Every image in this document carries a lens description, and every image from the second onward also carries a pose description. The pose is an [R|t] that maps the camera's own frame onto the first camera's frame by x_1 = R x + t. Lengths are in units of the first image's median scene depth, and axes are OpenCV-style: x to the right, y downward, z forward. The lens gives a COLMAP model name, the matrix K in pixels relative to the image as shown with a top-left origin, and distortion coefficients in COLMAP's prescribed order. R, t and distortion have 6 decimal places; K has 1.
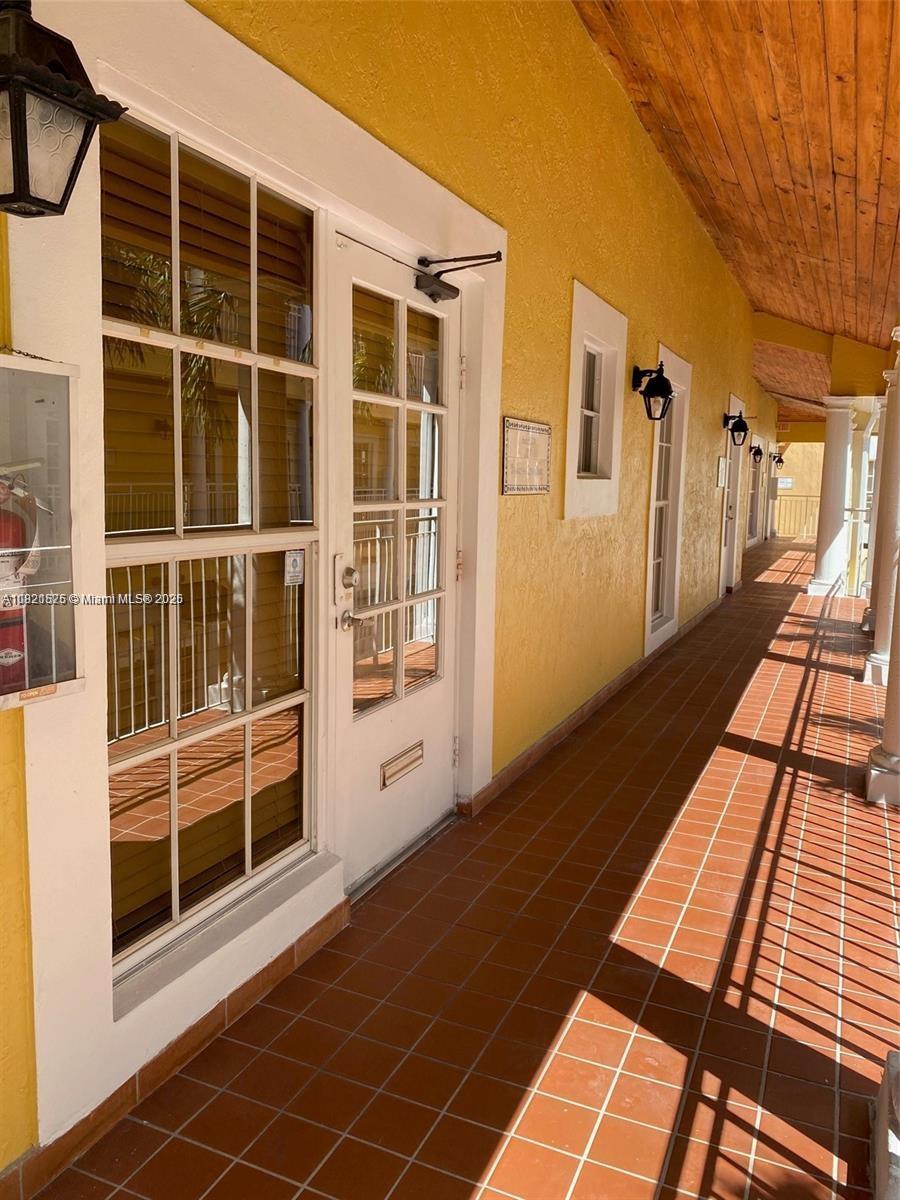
lens RADIAL K [[910.9, 0, 449.2], [0, 910.9, 602.0], [0, 0, 1]] dist [0.011422, -0.006101]
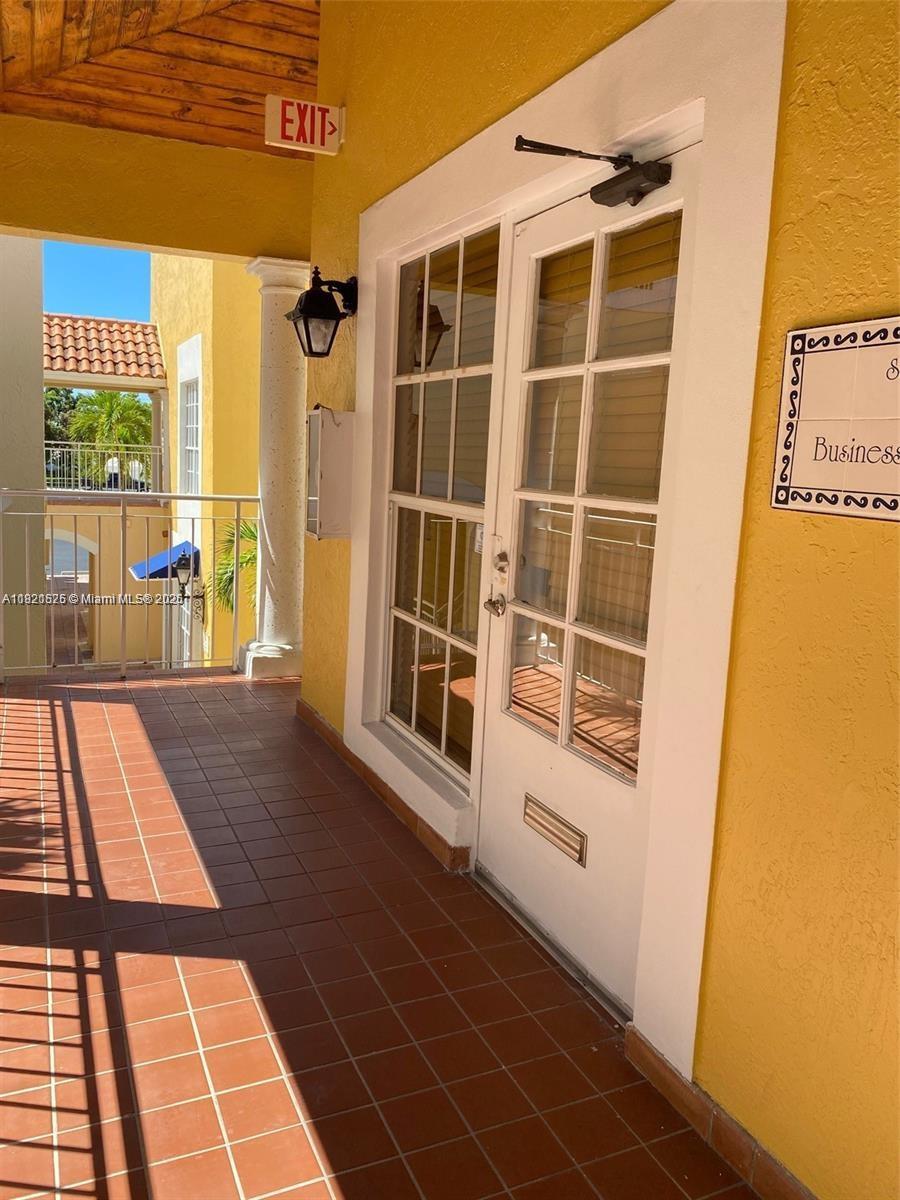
lens RADIAL K [[910.9, 0, 450.1], [0, 910.9, 593.7], [0, 0, 1]] dist [0.011422, -0.006101]
pose [[-0.663535, 0.068731, -0.744982, 0.753033], [-0.150295, 0.963225, 0.222730, -0.231341], [0.732894, 0.259756, -0.628803, 1.776229]]
